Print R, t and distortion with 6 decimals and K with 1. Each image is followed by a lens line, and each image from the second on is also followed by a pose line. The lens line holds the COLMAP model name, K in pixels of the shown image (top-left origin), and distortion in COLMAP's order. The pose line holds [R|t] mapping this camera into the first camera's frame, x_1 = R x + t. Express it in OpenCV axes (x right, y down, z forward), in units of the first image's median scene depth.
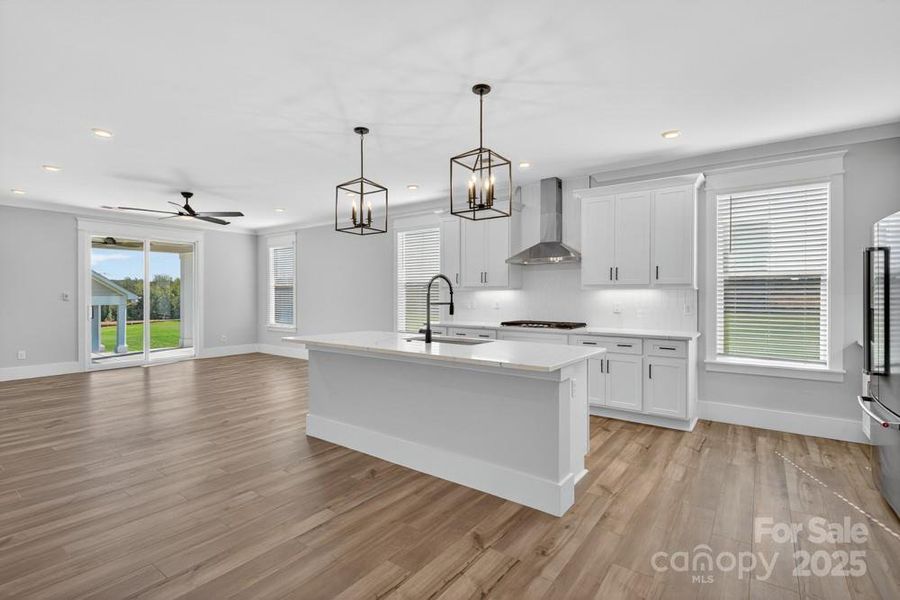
lens RADIAL K [[422.0, 0, 450.0], [0, 422.0, 300.0], [0, 0, 1]] dist [0.001049, 0.000111]
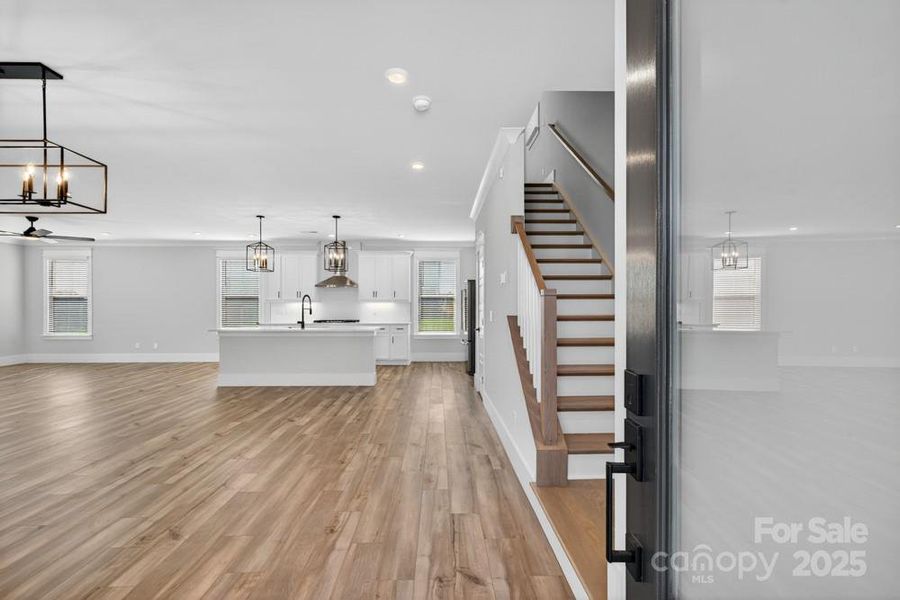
lens RADIAL K [[395.1, 0, 450.0], [0, 395.1, 300.0], [0, 0, 1]] dist [-0.003654, -0.000316]
pose [[0.787461, 0.007757, 0.616316, -0.508250], [0.009066, 0.999667, -0.024165, 0.013965], [-0.616298, 0.024617, 0.787128, -0.729574]]
